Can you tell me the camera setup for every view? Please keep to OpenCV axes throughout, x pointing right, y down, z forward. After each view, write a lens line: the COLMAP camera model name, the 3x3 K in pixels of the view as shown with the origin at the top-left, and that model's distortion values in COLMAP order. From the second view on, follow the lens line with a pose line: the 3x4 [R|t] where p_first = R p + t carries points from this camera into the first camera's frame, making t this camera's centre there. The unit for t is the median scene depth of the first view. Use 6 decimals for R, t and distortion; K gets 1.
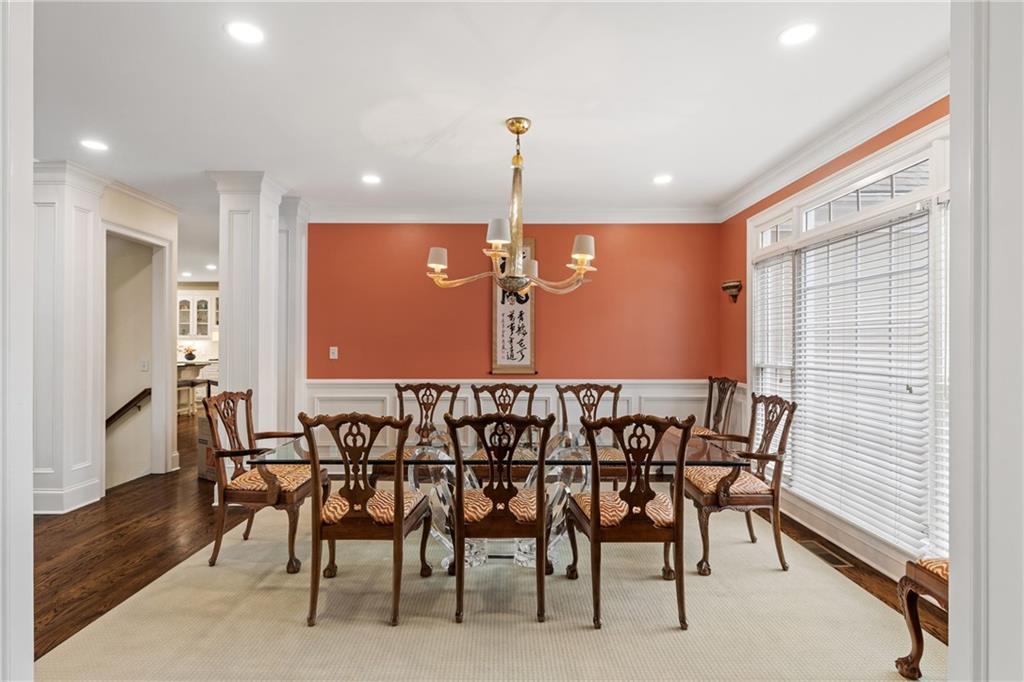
lens RADIAL K [[501.5, 0, 512.5], [0, 501.5, 343.2], [0, 0, 1]] dist [-0.003525, 0.001067]
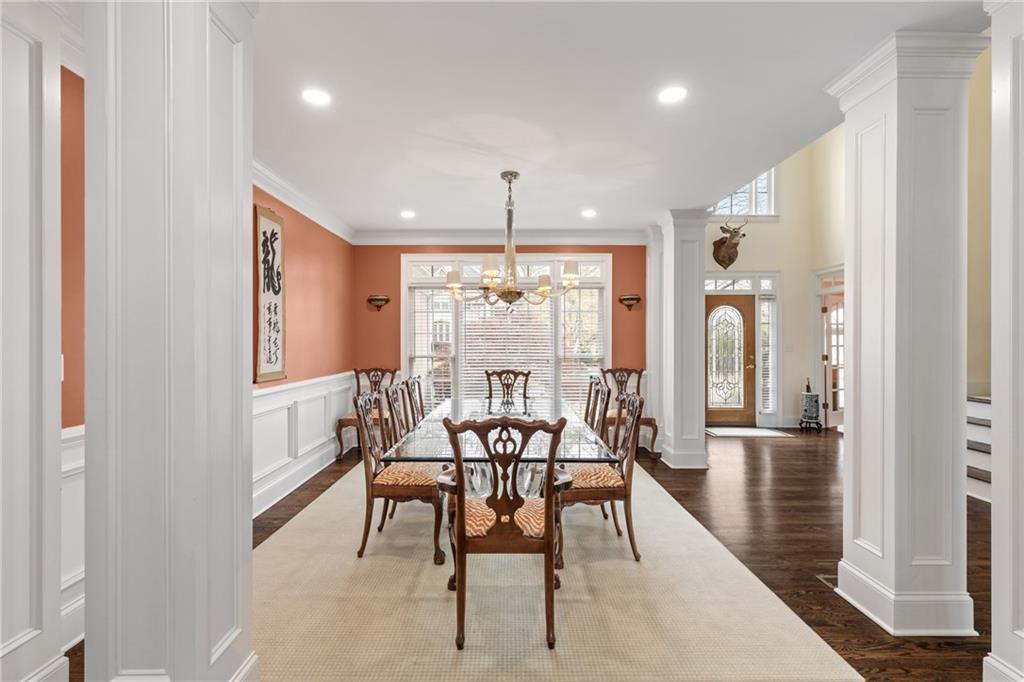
lens RADIAL K [[466.1, 0, 510.4], [0, 466.1, 341.6], [0, 0, 1]] dist [0.009893, -0.002293]
pose [[0.005649, -0.005719, 0.999968, -1.010651], [0.004105, 0.999975, 0.005696, -0.008116], [-0.999976, 0.004072, 0.005672, 0.828038]]
